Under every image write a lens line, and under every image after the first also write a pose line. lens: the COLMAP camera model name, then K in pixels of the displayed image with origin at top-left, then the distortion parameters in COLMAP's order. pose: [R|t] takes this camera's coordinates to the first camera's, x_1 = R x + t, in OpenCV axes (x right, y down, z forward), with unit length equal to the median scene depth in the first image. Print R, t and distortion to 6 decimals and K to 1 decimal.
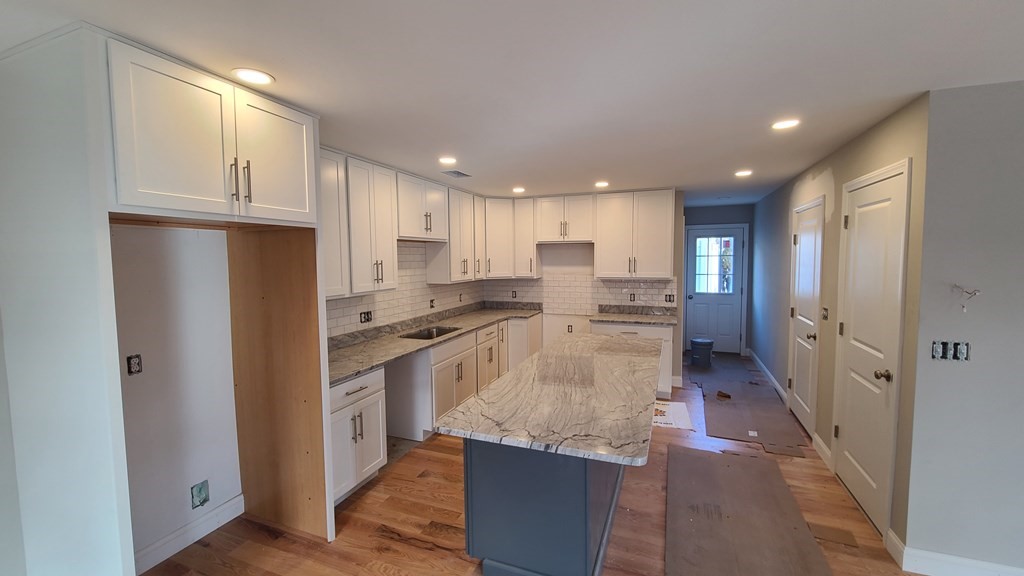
lens RADIAL K [[415.5, 0, 508.7], [0, 415.5, 287.1], [0, 0, 1]] dist [-0.003203, -0.001388]
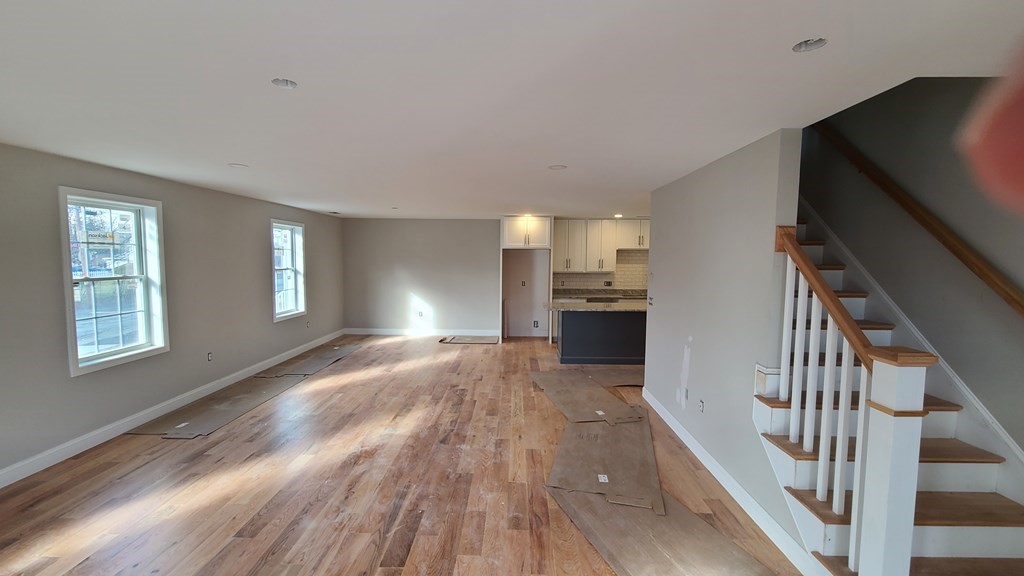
lens RADIAL K [[415.5, 0, 507.8], [0, 415.5, 287.8], [0, 0, 1]] dist [-0.003203, -0.001388]
pose [[0.341913, 0.081175, -0.936219, 1.632896], [-0.074299, 0.995479, 0.059179, -0.000757], [0.936790, 0.049326, 0.346398, -0.315410]]
